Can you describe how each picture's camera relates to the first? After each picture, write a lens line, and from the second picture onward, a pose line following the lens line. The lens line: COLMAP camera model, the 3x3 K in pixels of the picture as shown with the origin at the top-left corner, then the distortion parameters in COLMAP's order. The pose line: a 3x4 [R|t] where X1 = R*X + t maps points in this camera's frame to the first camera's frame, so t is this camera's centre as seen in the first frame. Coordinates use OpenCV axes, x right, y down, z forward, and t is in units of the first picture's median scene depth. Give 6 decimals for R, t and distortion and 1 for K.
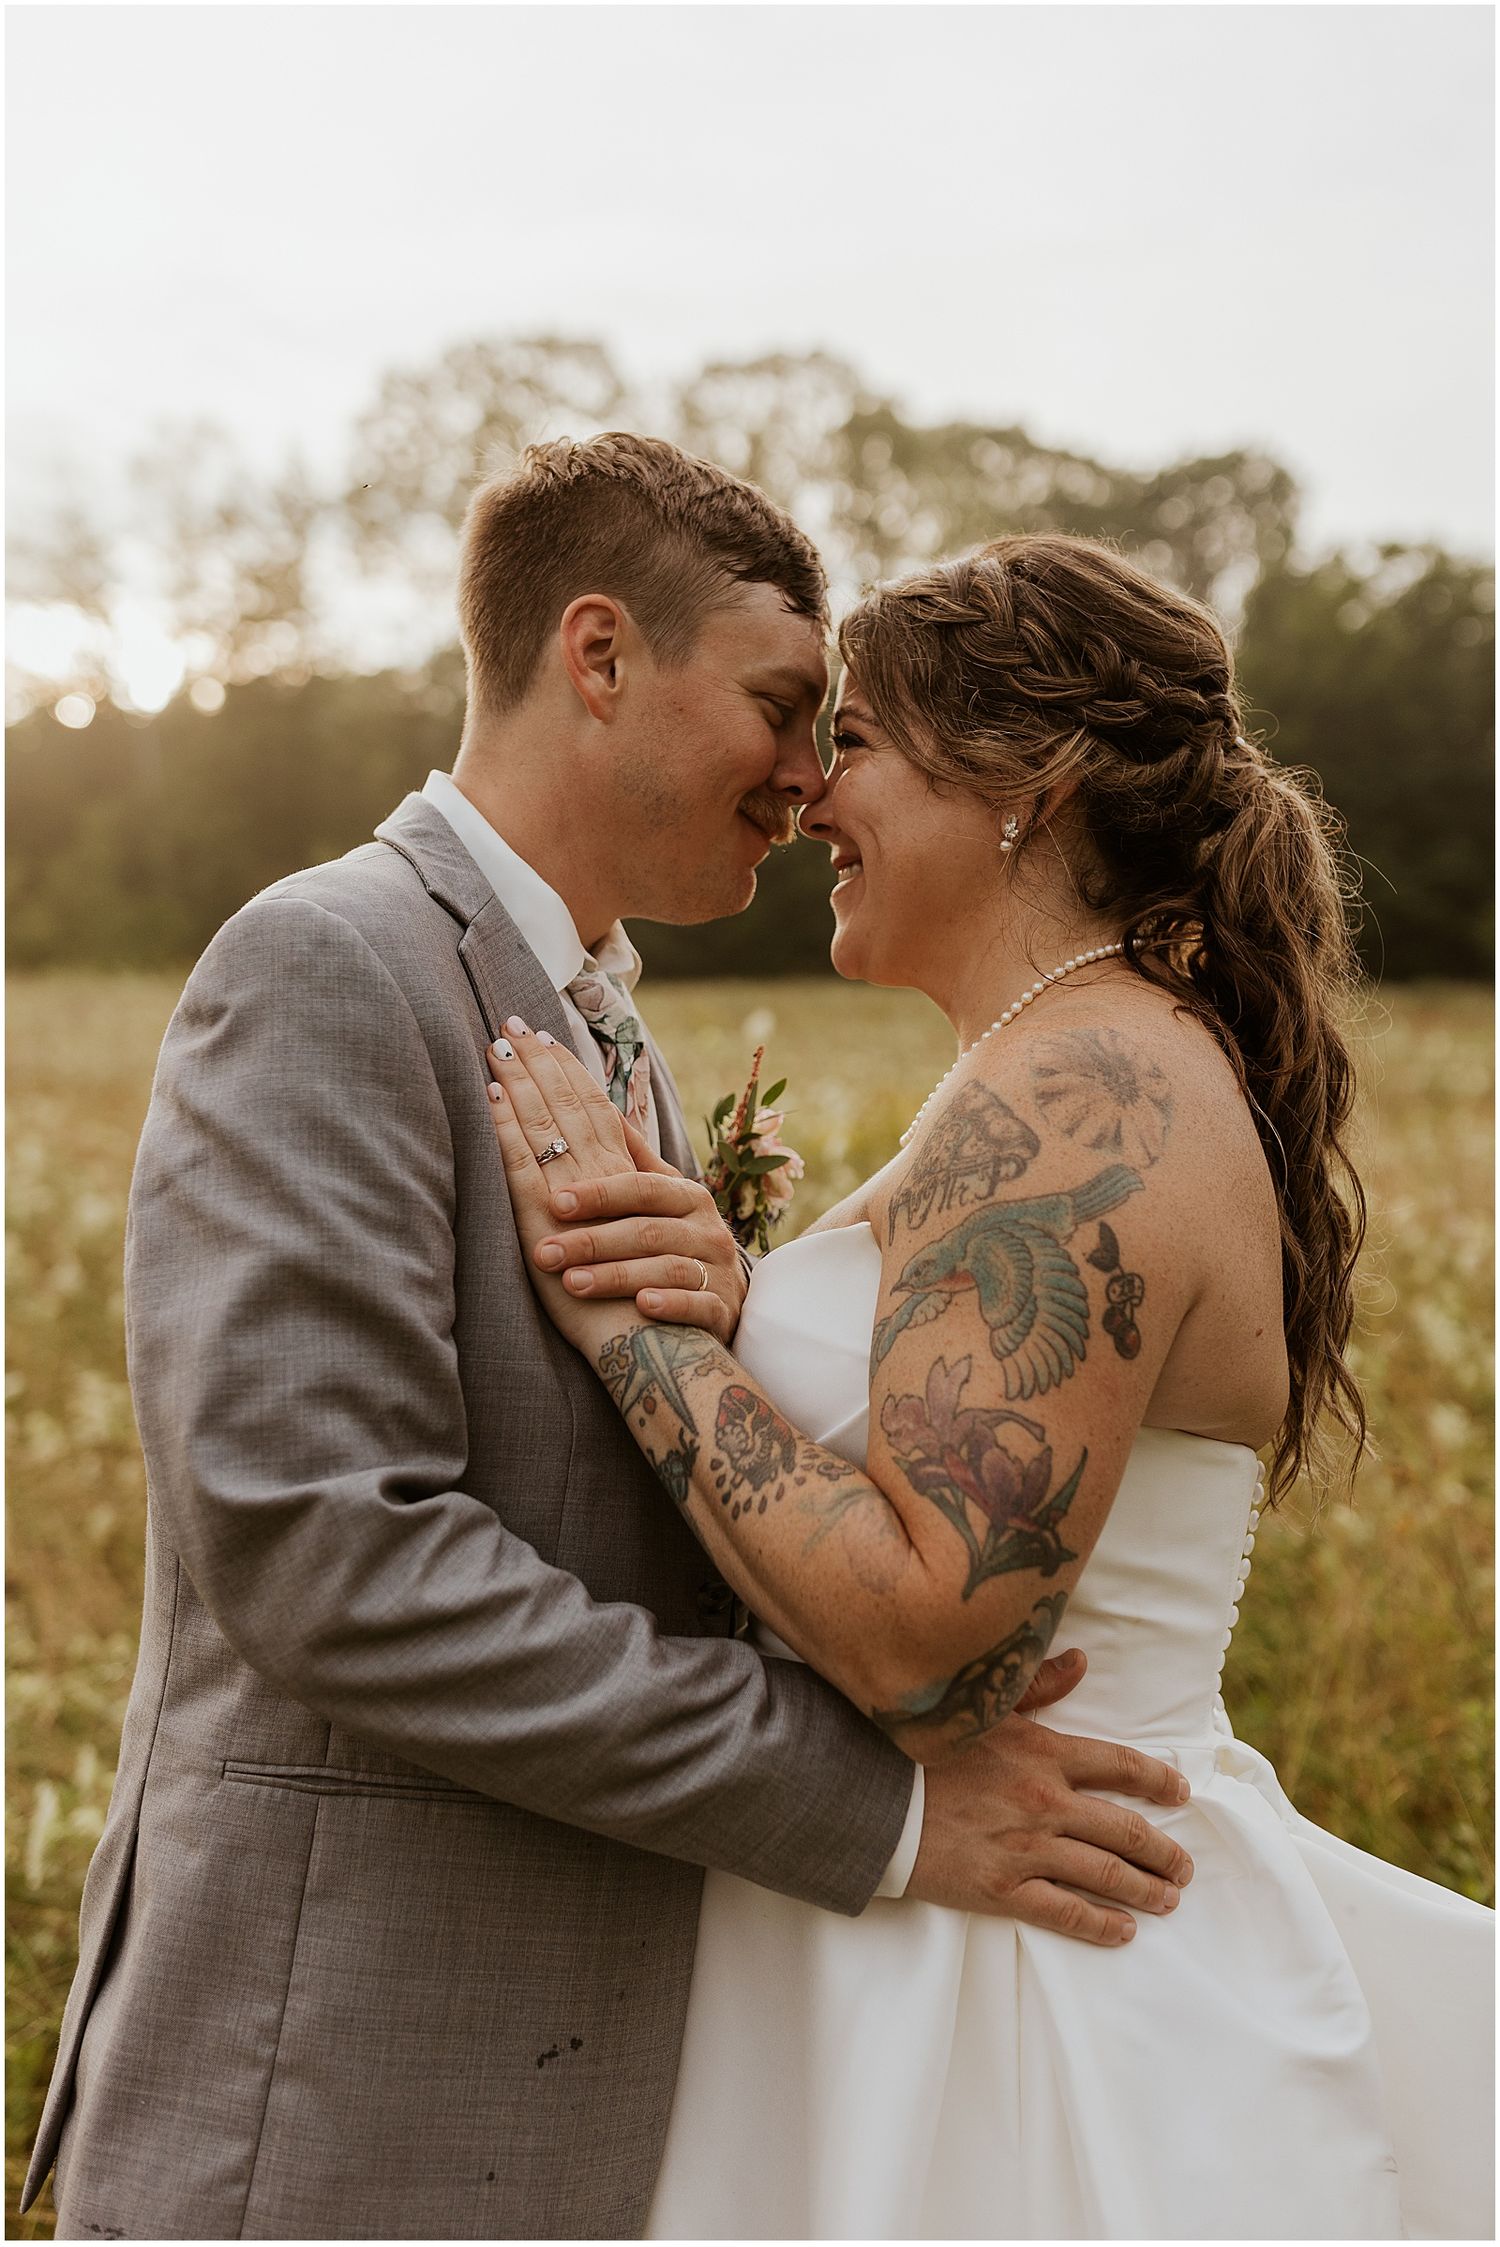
lens RADIAL K [[2330.4, 0, 750.9], [0, 2330.4, 1128.8], [0, 0, 1]] dist [-0.012893, 0.000000]
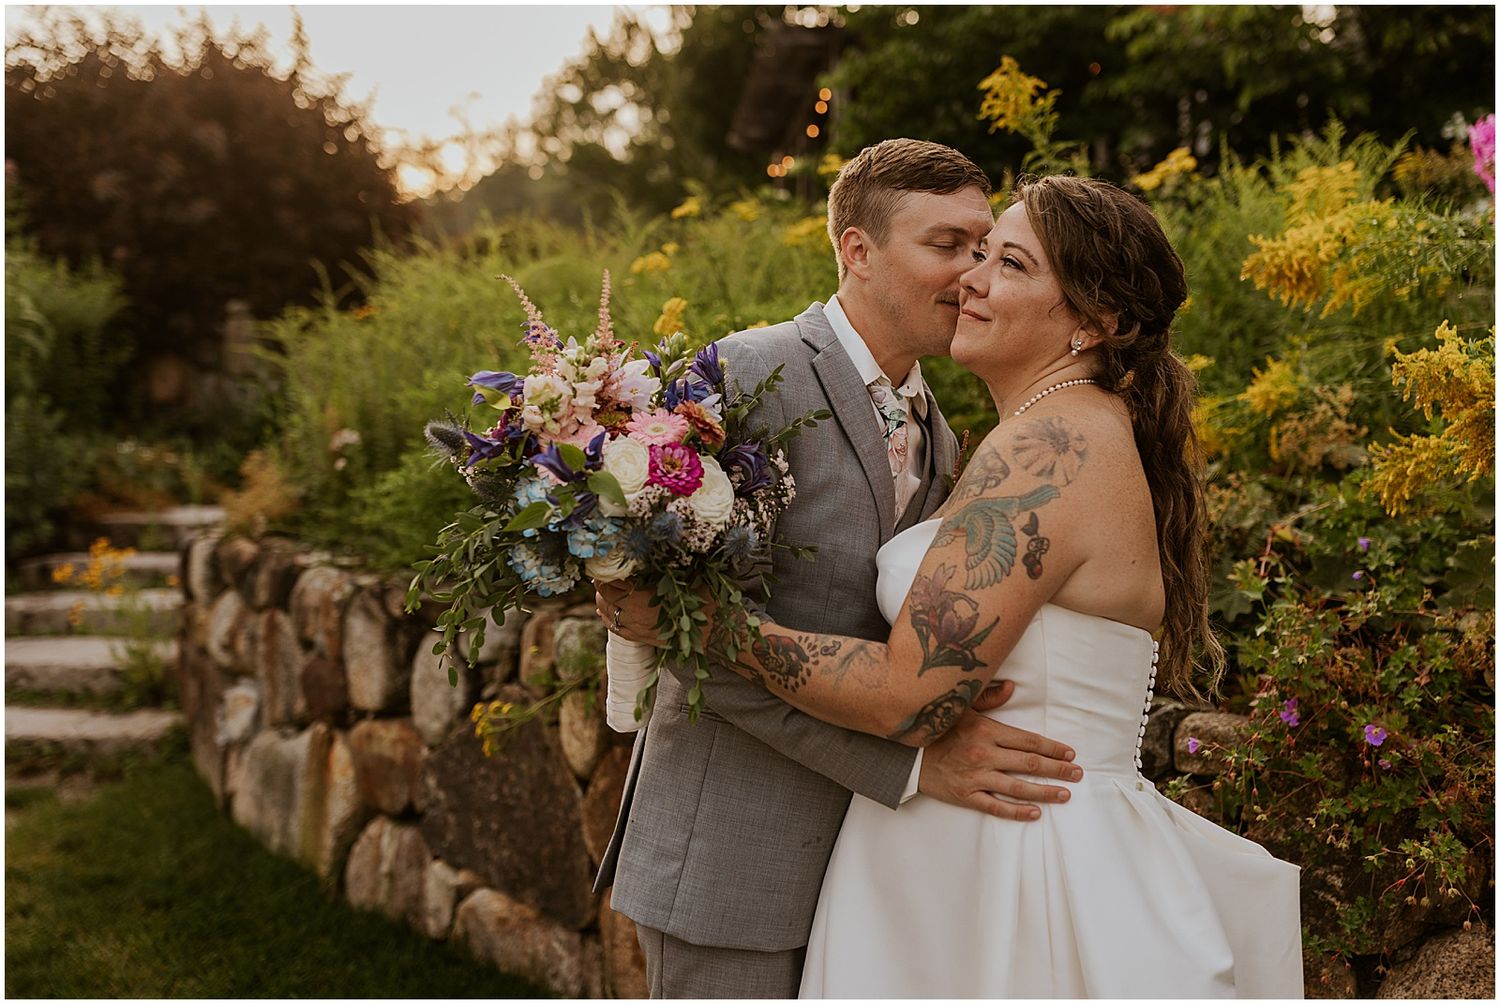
lens RADIAL K [[1555.6, 0, 750.6], [0, 1555.6, 500.0], [0, 0, 1]] dist [-0.012893, 0.000000]
pose [[0.847609, 0.085217, -0.523733, 0.670944], [-0.049918, 0.995448, 0.081183, -0.071521], [0.528267, -0.042668, 0.848005, -0.315603]]
